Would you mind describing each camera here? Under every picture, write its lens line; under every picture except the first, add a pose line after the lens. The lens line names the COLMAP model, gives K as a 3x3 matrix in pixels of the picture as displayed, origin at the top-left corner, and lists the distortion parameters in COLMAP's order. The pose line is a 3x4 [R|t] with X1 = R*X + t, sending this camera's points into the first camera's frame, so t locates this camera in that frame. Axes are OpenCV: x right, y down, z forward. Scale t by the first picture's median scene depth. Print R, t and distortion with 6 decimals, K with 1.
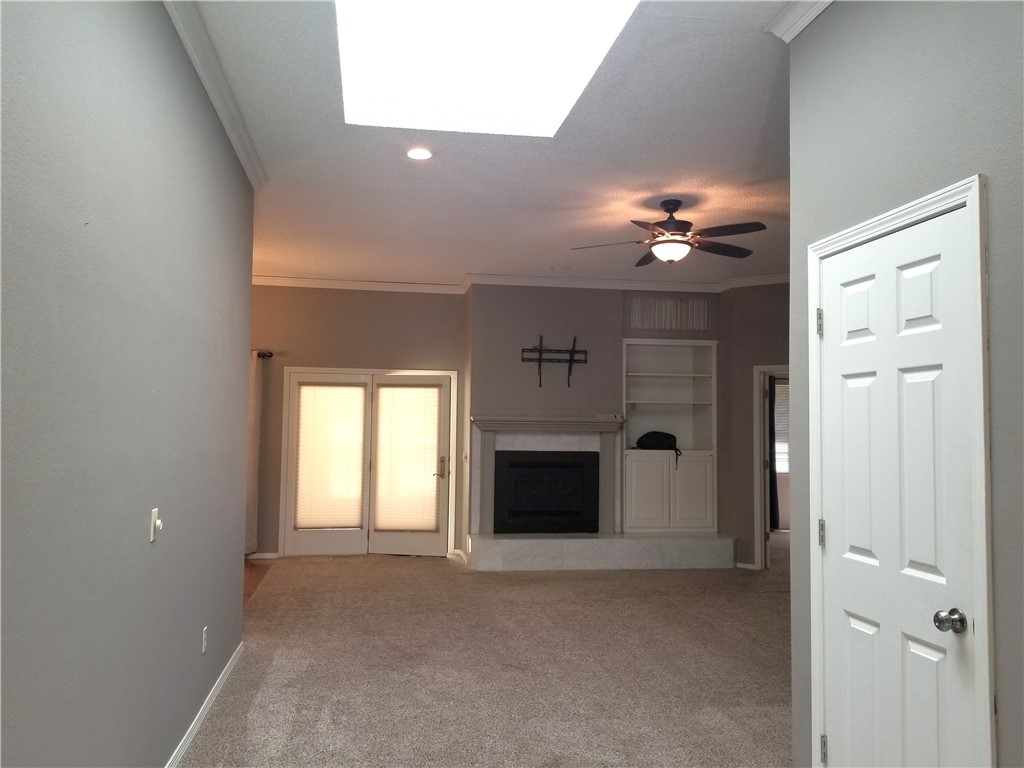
lens RADIAL K [[795.5, 0, 501.3], [0, 795.5, 389.2], [0, 0, 1]] dist [0.091491, -0.141994]
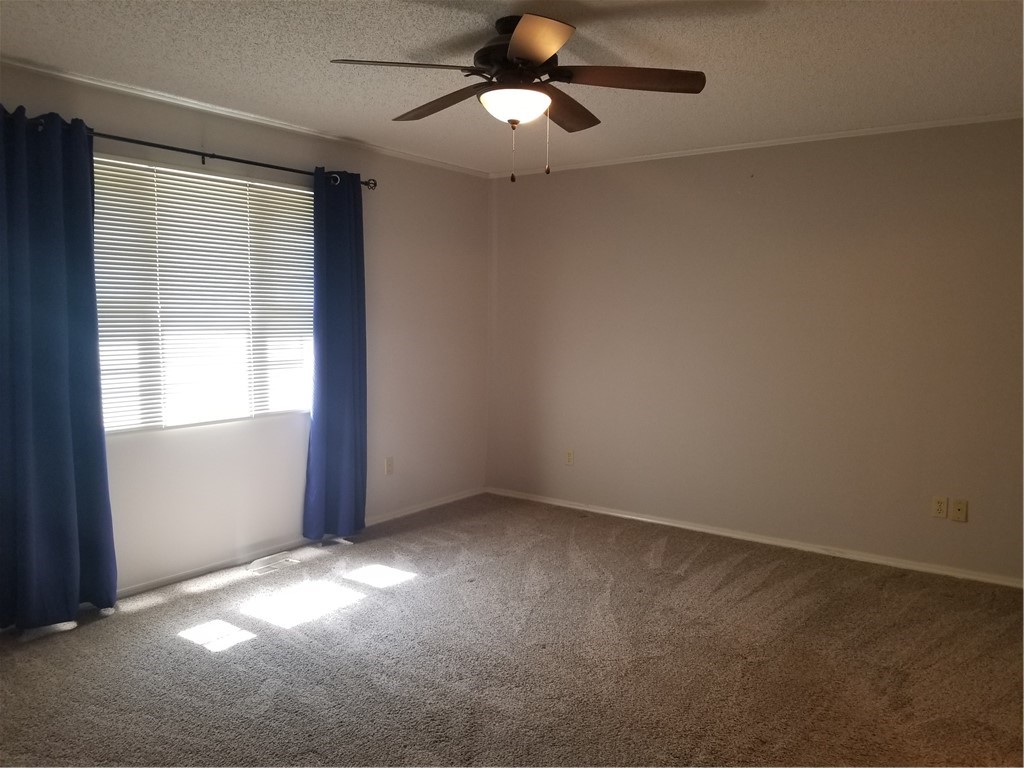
lens RADIAL K [[795.5, 0, 500.0], [0, 795.5, 358.4], [0, 0, 1]] dist [0.091491, -0.141994]
pose [[0.712558, -0.068270, 0.698284, 0.321649], [-0.034526, 0.990637, 0.132085, 0.032064], [-0.700764, -0.118227, 0.703529, 0.919828]]
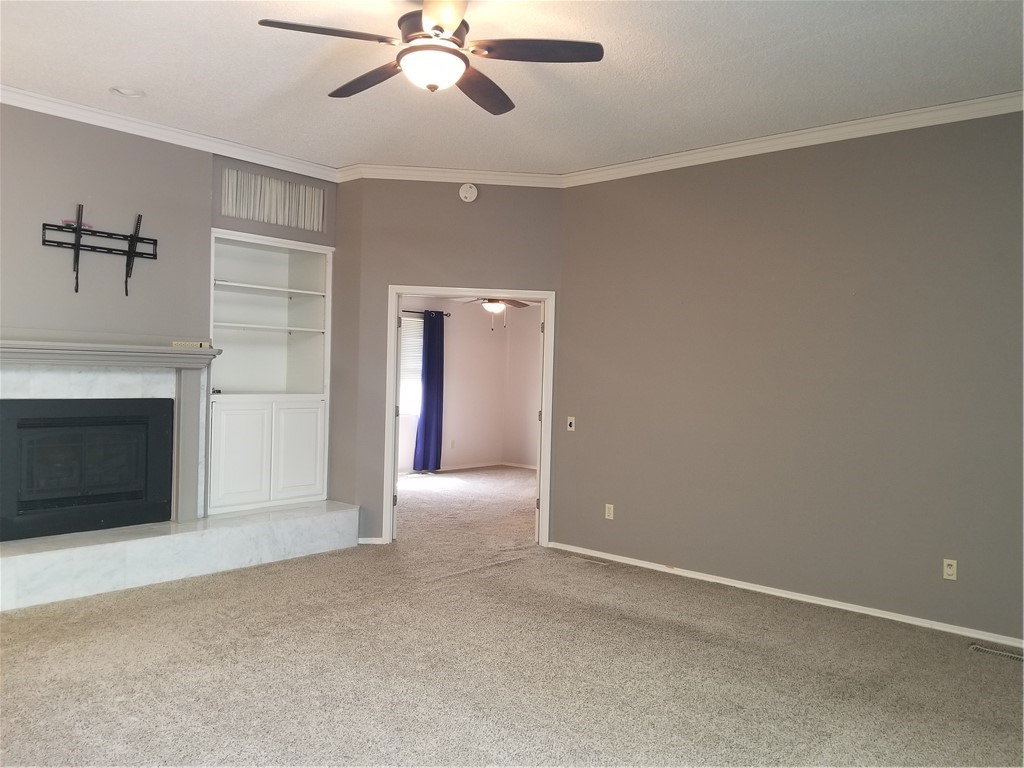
lens RADIAL K [[795.5, 0, 502.1], [0, 795.5, 389.4], [0, 0, 1]] dist [0.091491, -0.141994]
pose [[0.779798, -0.005682, 0.626006, -0.082341], [-0.048145, 0.996453, 0.069017, 0.013058], [-0.624177, -0.083958, 0.776758, 0.325437]]
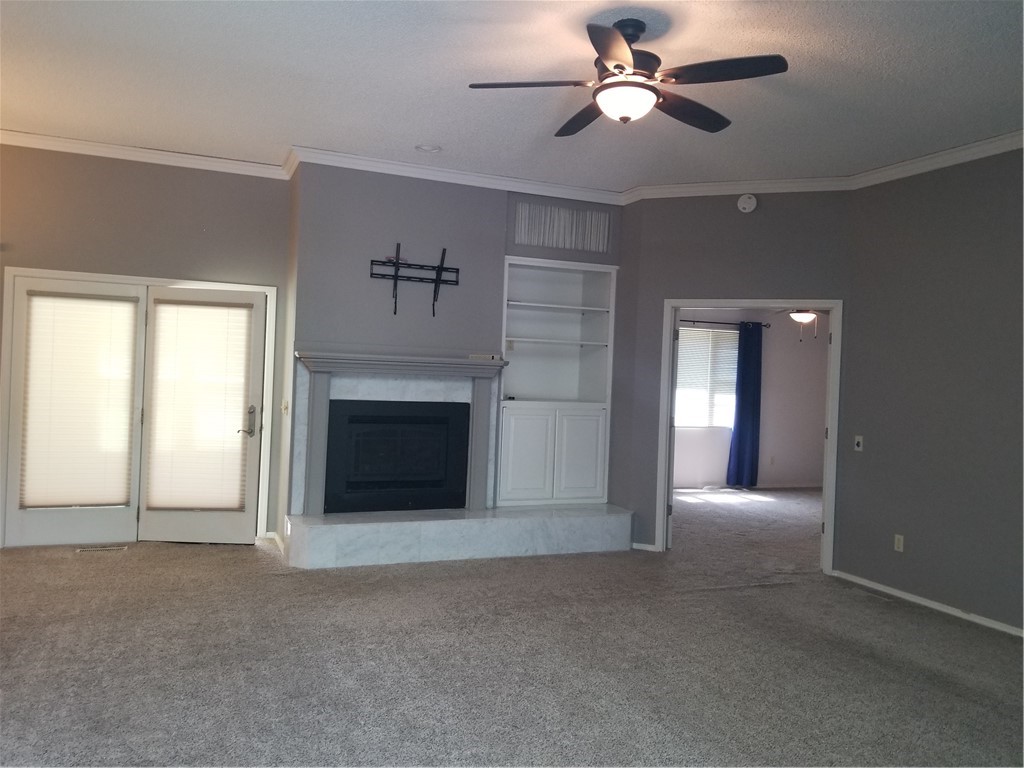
lens RADIAL K [[795.5, 0, 514.9], [0, 795.5, 372.7], [0, 0, 1]] dist [0.091491, -0.141994]
pose [[0.972963, 0.026256, 0.229464, -0.010839], [-0.039475, 0.997803, 0.053212, 0.007745], [-0.227562, -0.060831, 0.971862, 0.257501]]
